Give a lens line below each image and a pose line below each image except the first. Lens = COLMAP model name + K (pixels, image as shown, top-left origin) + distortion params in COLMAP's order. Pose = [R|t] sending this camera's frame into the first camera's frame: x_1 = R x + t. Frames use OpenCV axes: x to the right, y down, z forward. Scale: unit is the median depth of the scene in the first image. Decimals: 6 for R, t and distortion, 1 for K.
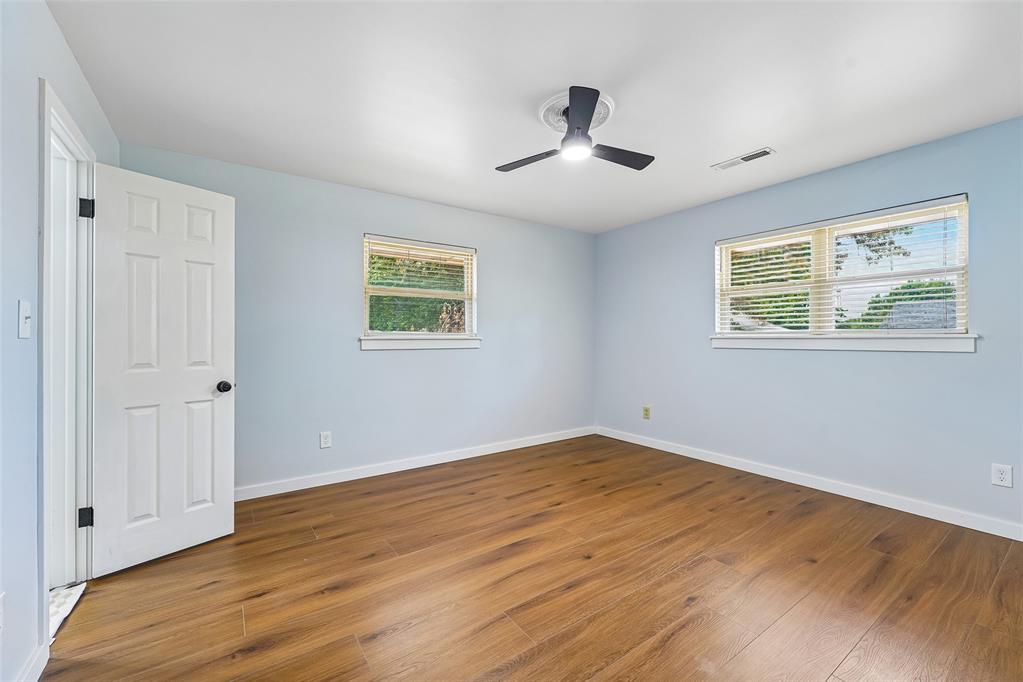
lens RADIAL K [[416.0, 0, 516.4], [0, 416.0, 340.9], [0, 0, 1]] dist [-0.002397, 0.000321]
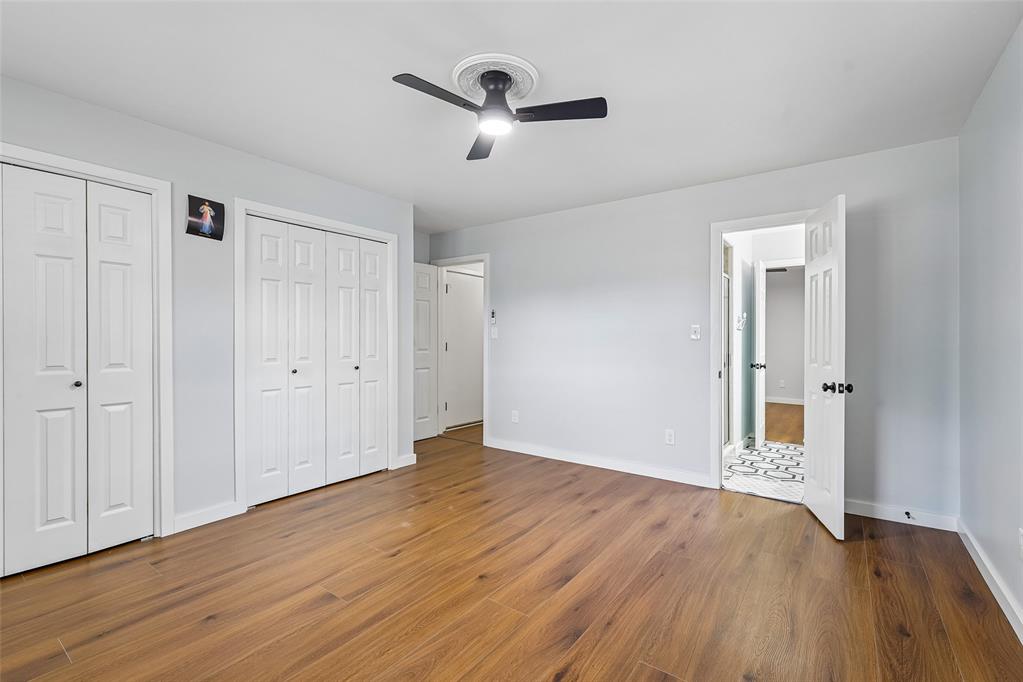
lens RADIAL K [[447.6, 0, 512.7], [0, 447.6, 341.6], [0, 0, 1]] dist [-0.002347, -0.000348]
pose [[-0.947836, 0.001007, -0.318758, 0.434605], [-0.002658, 0.999935, 0.011062, -0.015323], [0.318748, 0.011332, -0.947772, 2.006418]]
